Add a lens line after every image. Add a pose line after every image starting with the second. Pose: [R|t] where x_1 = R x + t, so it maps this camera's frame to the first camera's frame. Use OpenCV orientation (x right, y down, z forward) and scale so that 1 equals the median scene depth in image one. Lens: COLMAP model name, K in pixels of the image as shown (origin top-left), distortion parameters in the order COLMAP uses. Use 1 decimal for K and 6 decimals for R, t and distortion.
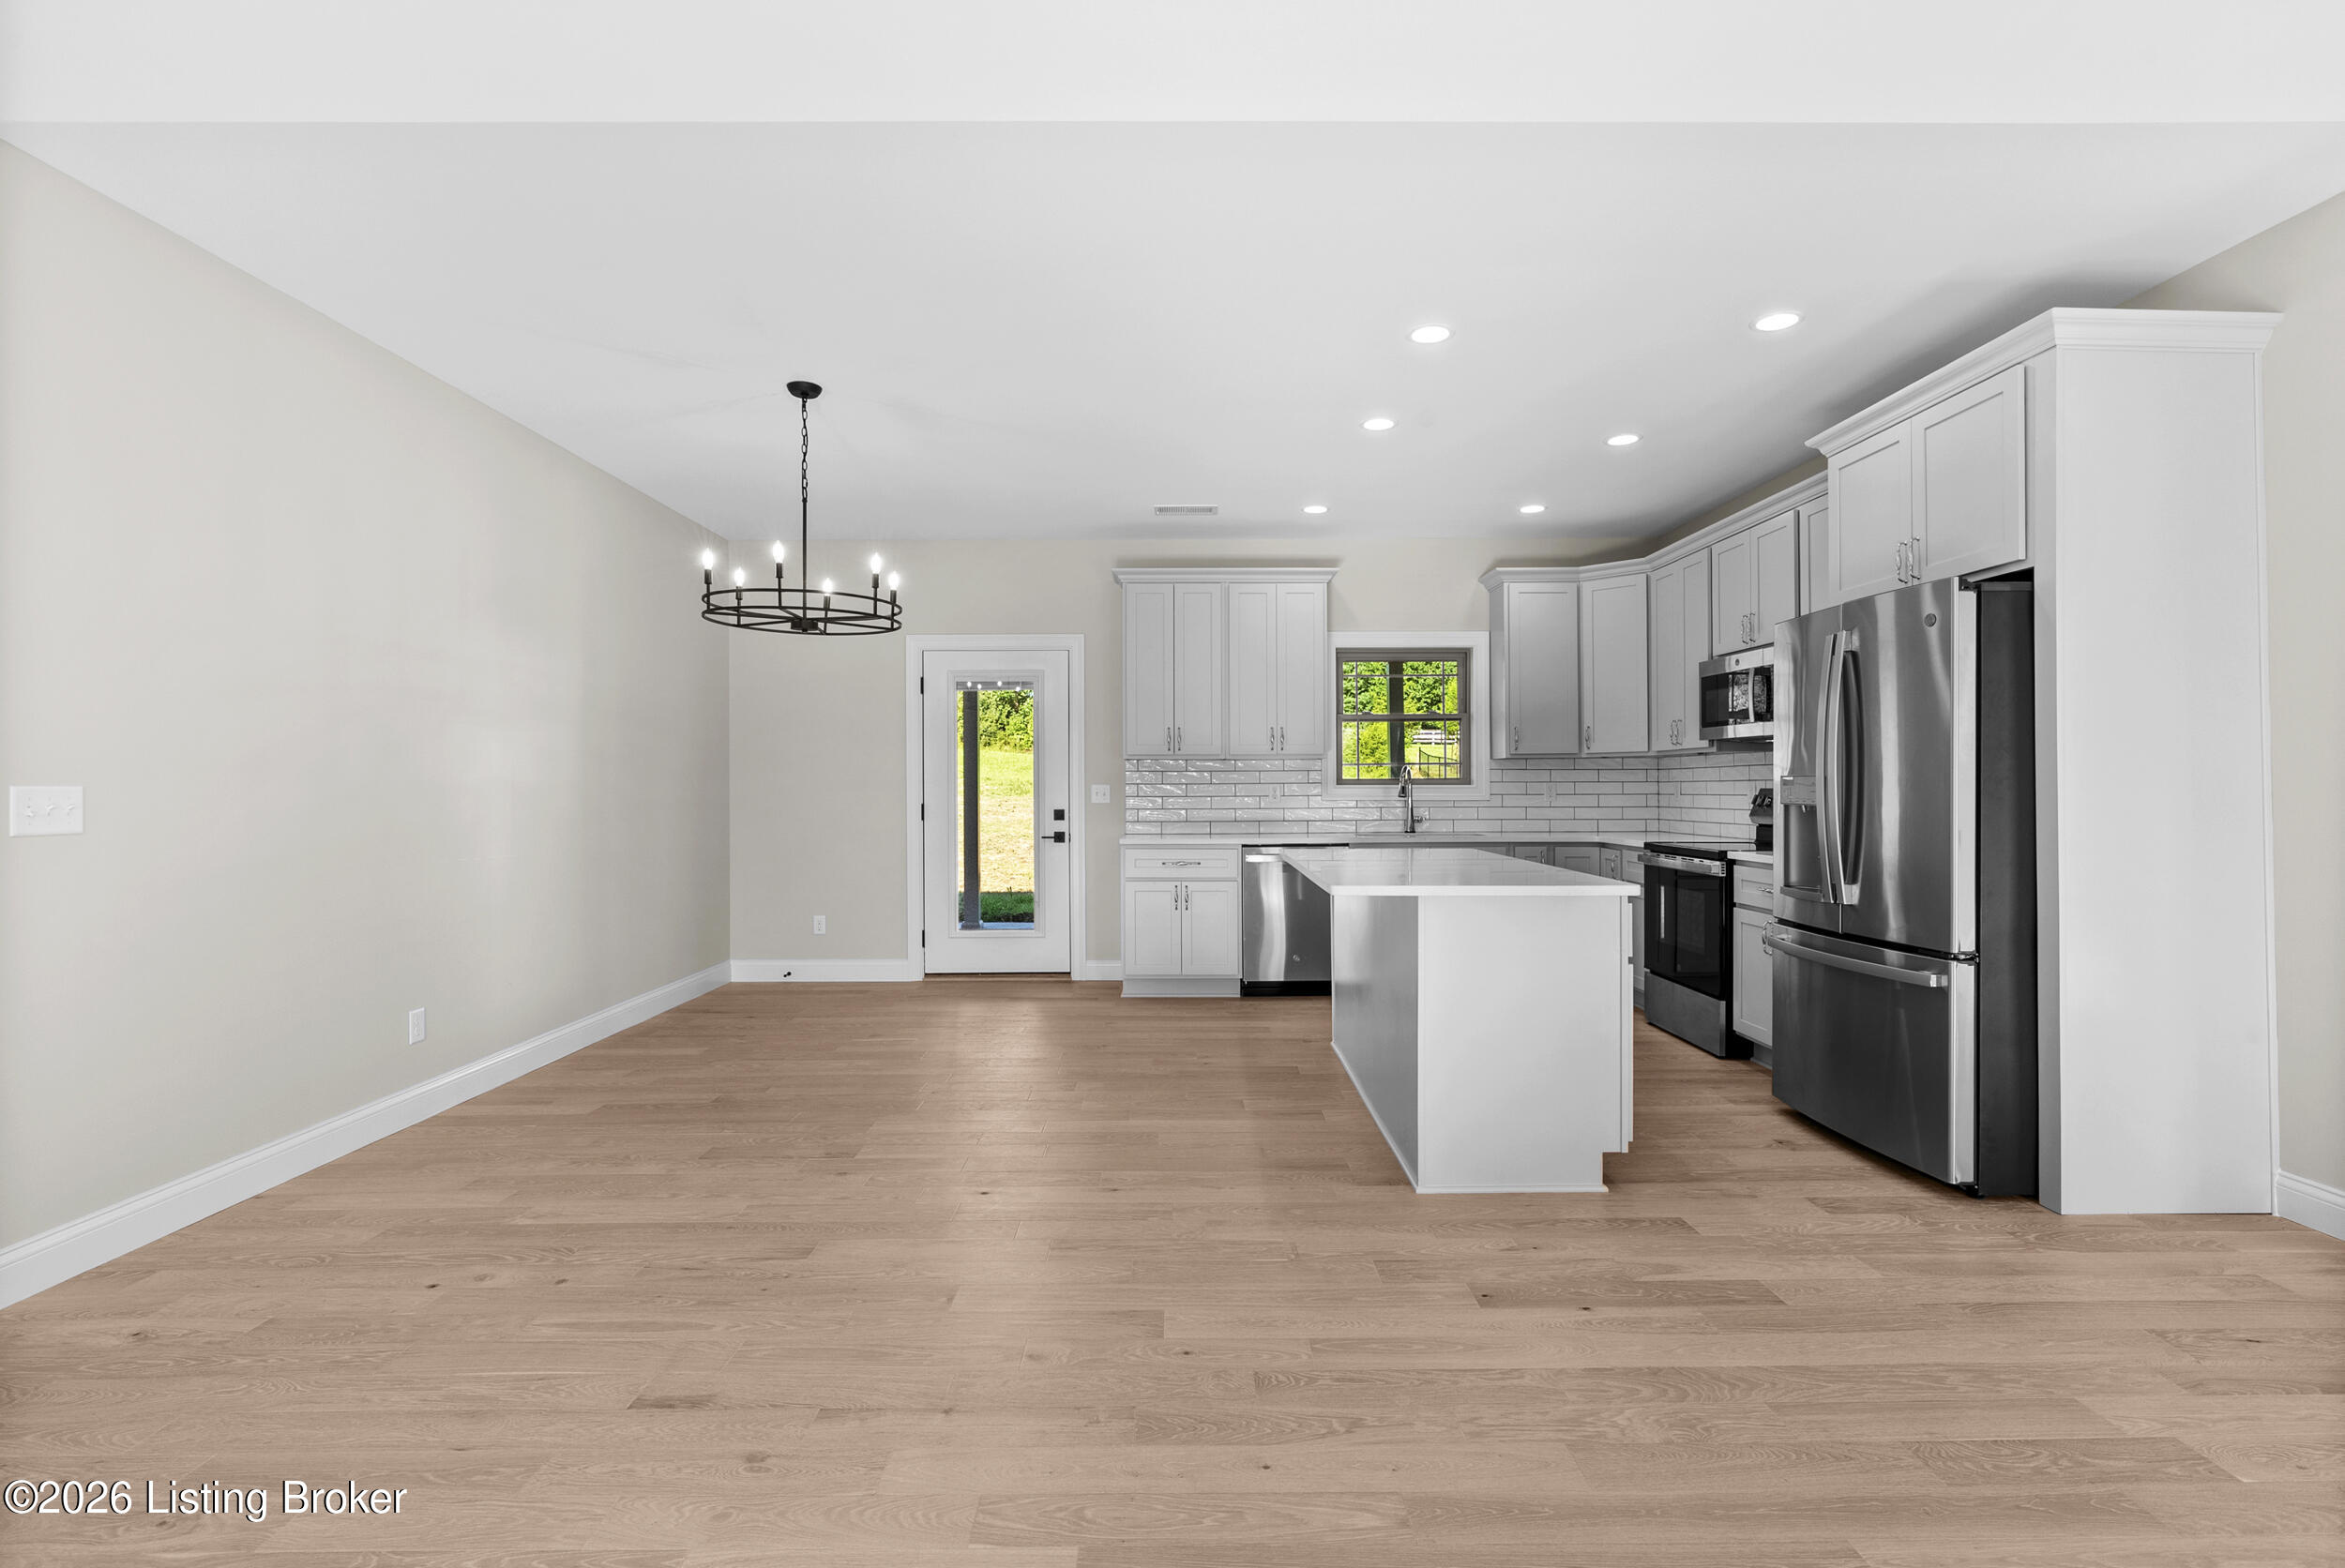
lens RADIAL K [[1081.3, 0, 1172.5], [0, 1081.3, 784.0], [0, 0, 1]] dist [-0.005483, 0.000243]
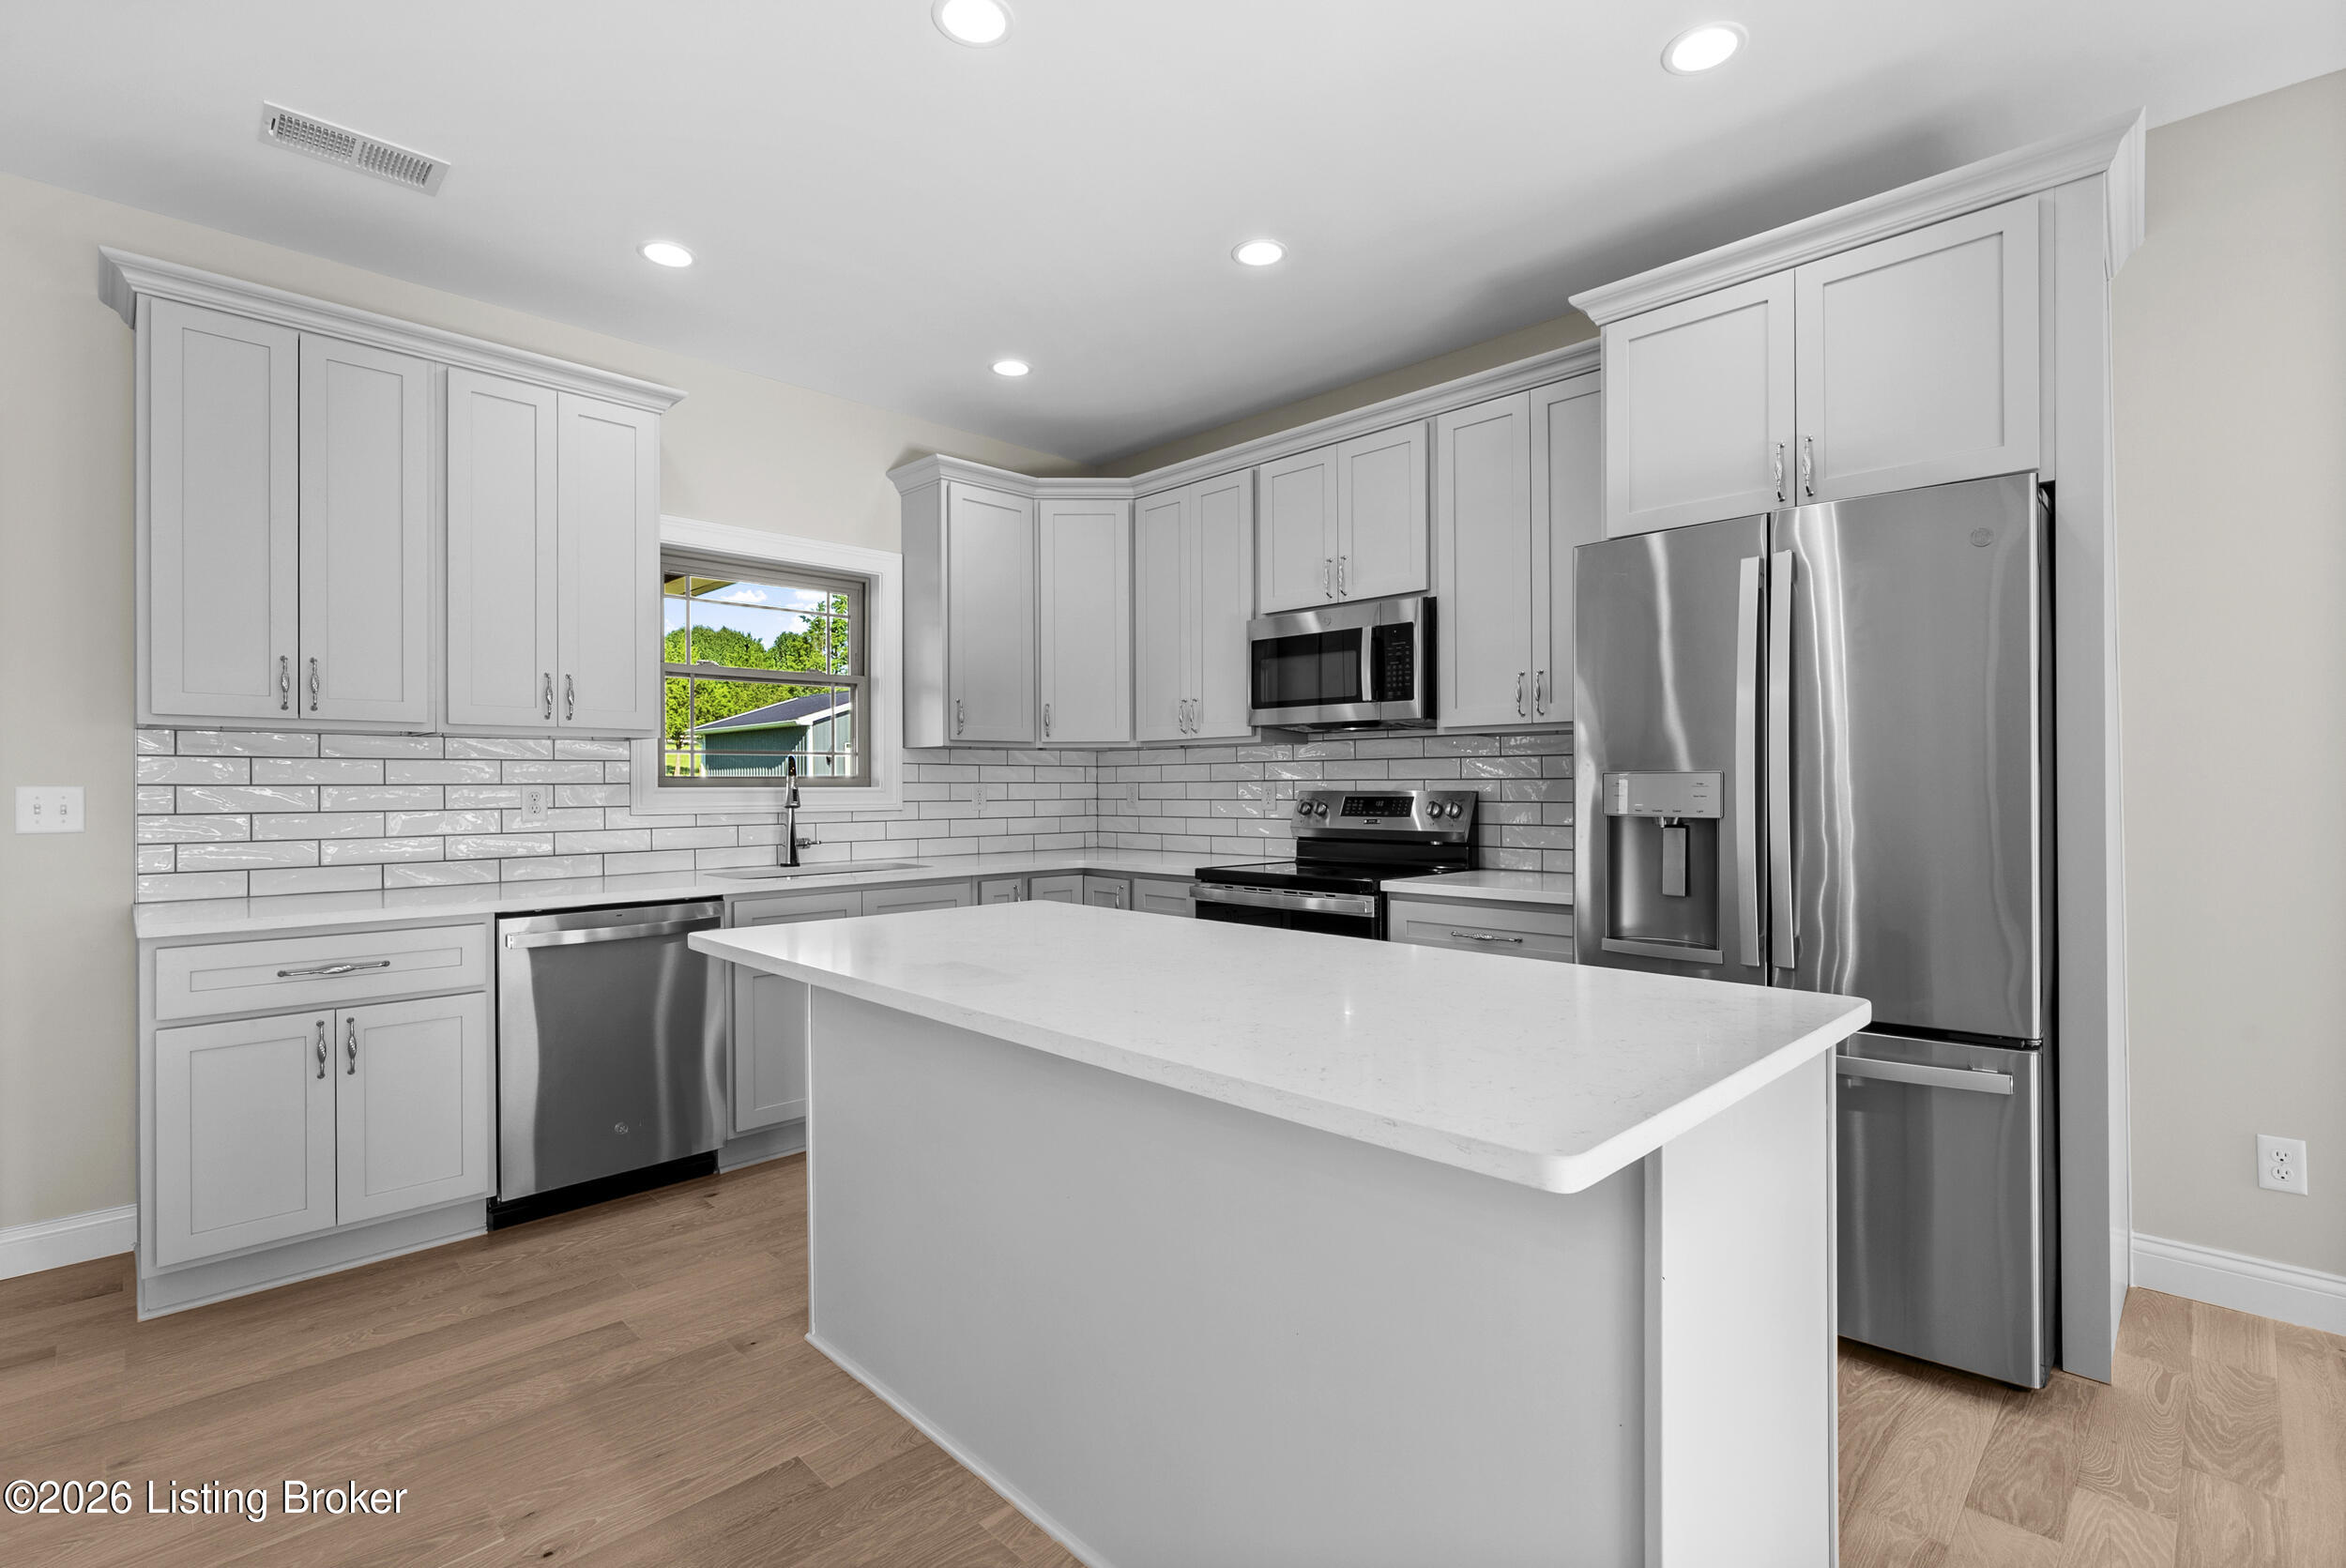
lens RADIAL K [[1072.9, 0, 1175.8], [0, 1072.9, 783.4], [0, 0, 1]] dist [-0.002114, 0.000009]
pose [[0.705547, 0.001835, 0.708661, -0.058285], [0.000592, 0.999995, -0.003180, 0.000857], [-0.708663, 0.002663, 0.705542, 0.455740]]
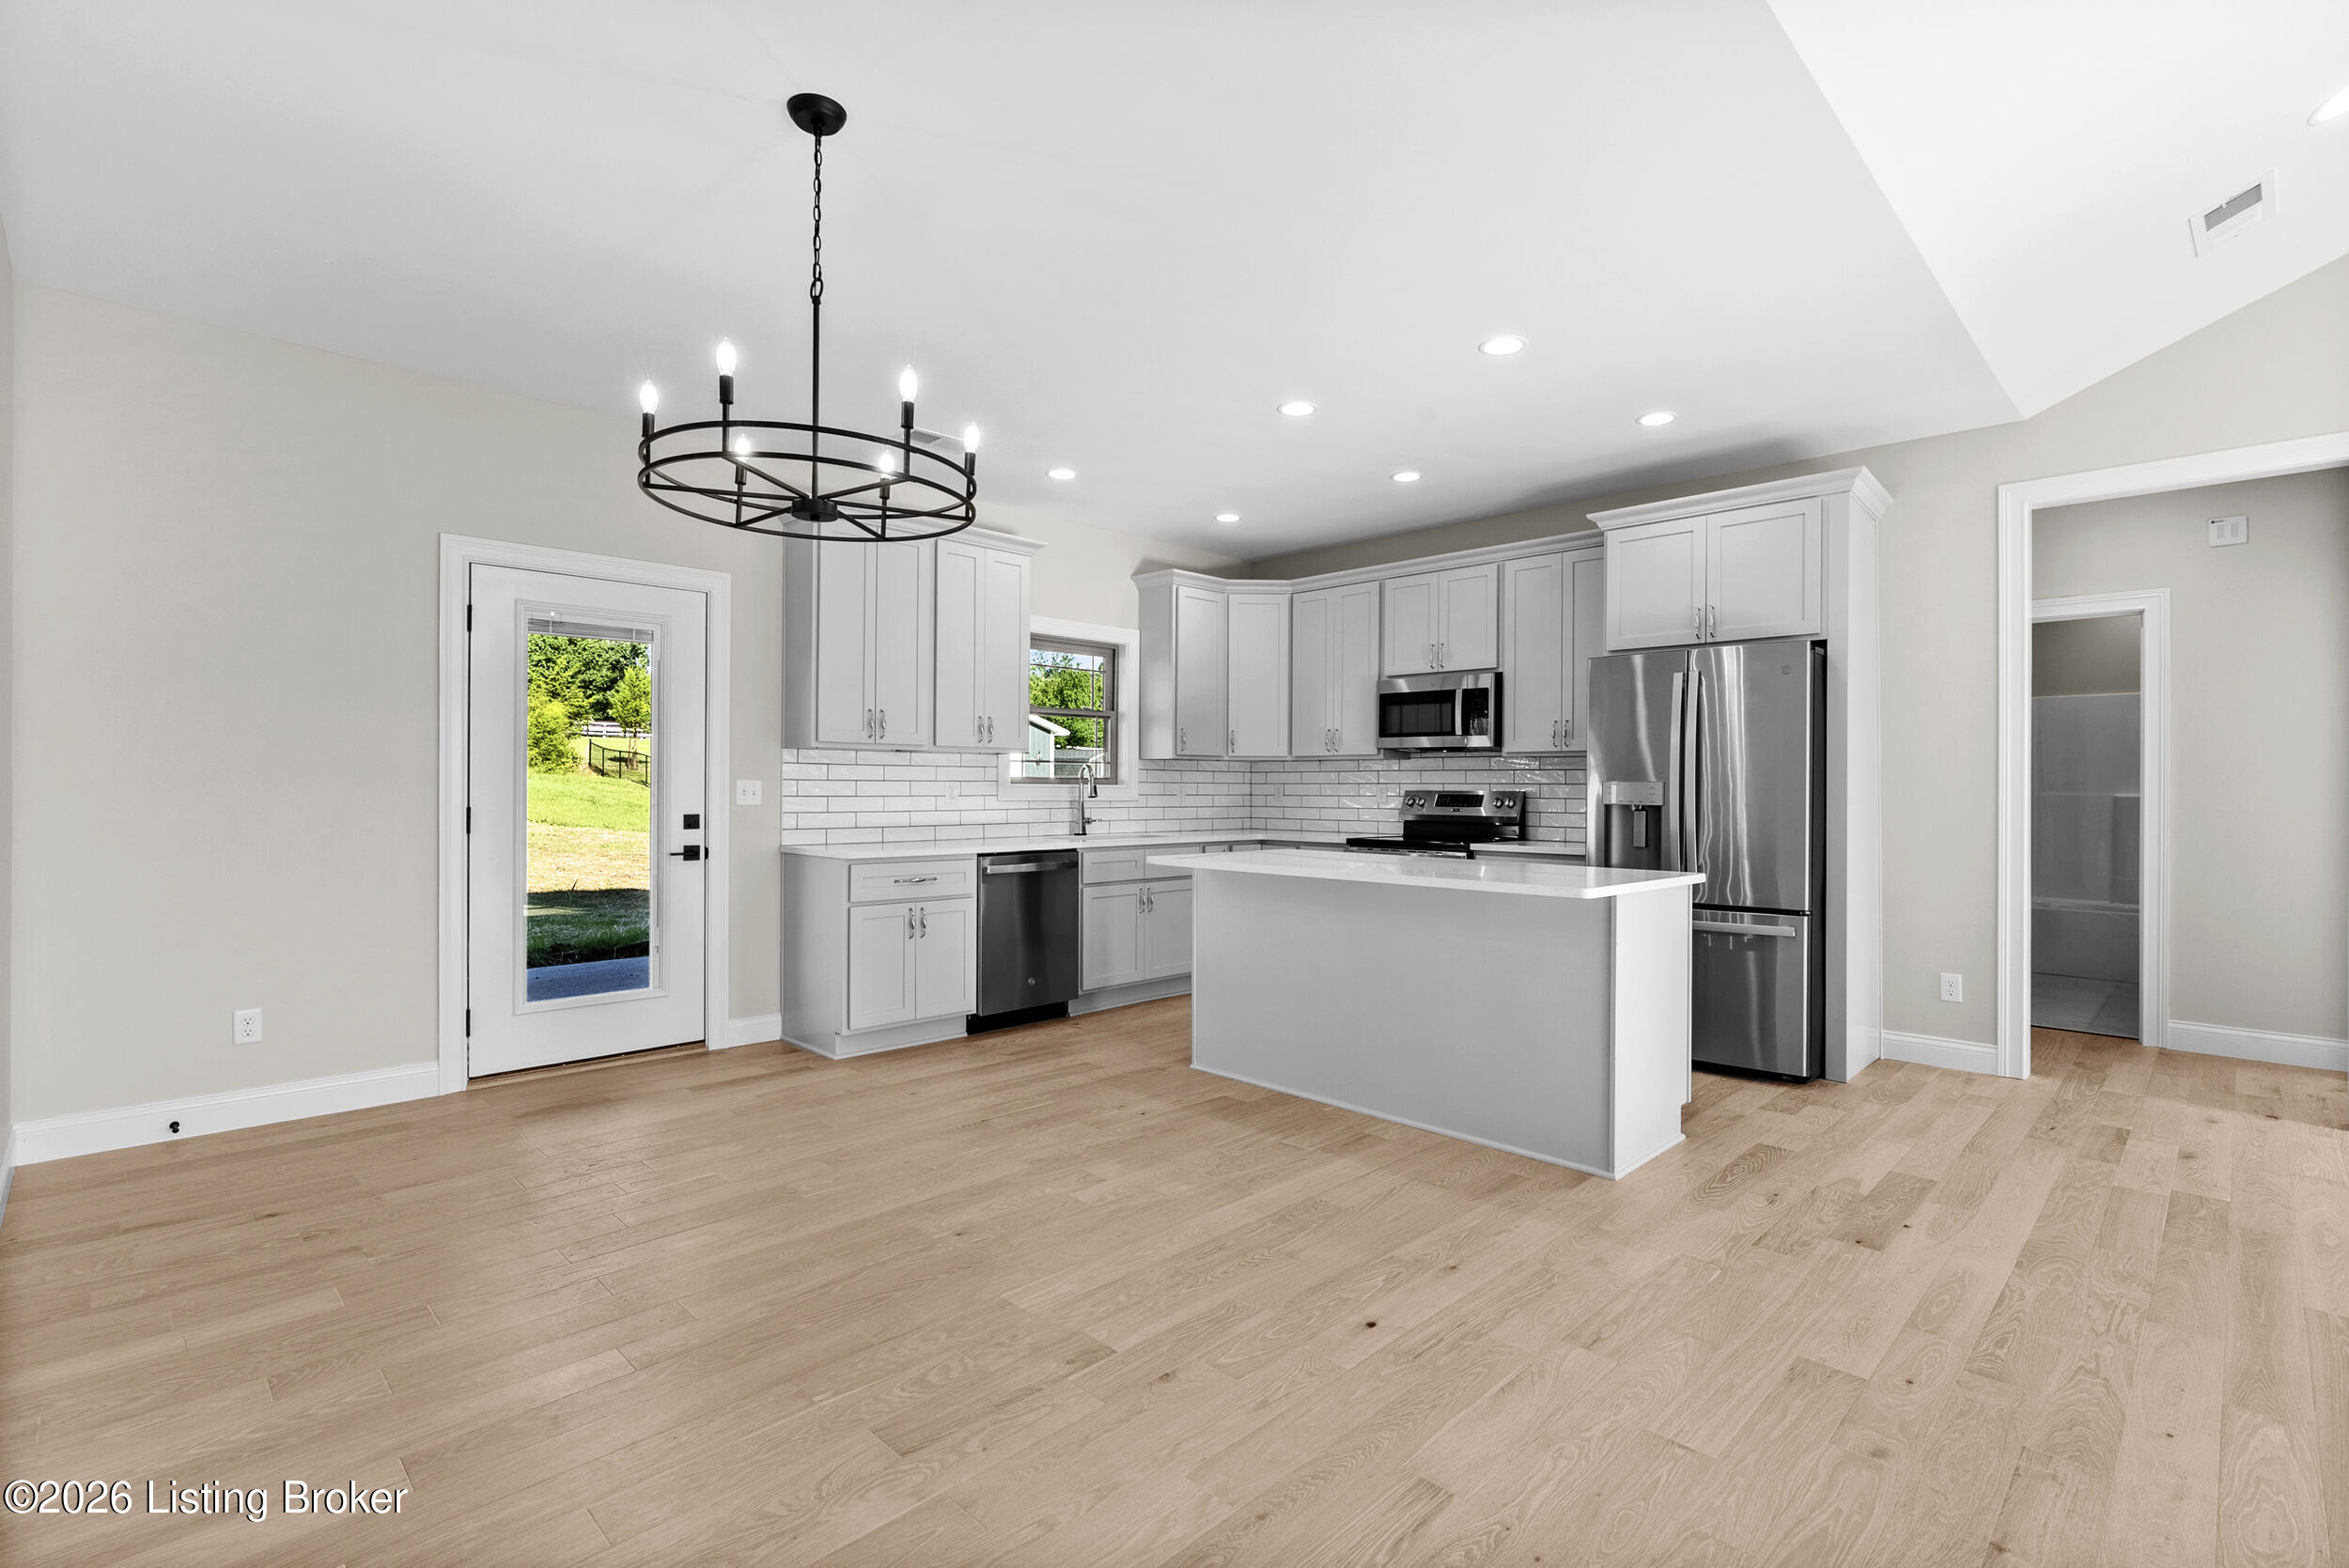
lens RADIAL K [[1083.2, 0, 1174.5], [0, 1083.2, 784.0], [0, 0, 1]] dist [-0.005483, 0.000243]
pose [[0.707070, 0.009780, 0.707076, -0.421778], [-0.009950, 0.999943, -0.003881, 0.003691], [-0.707073, -0.004292, 0.707127, 0.296020]]
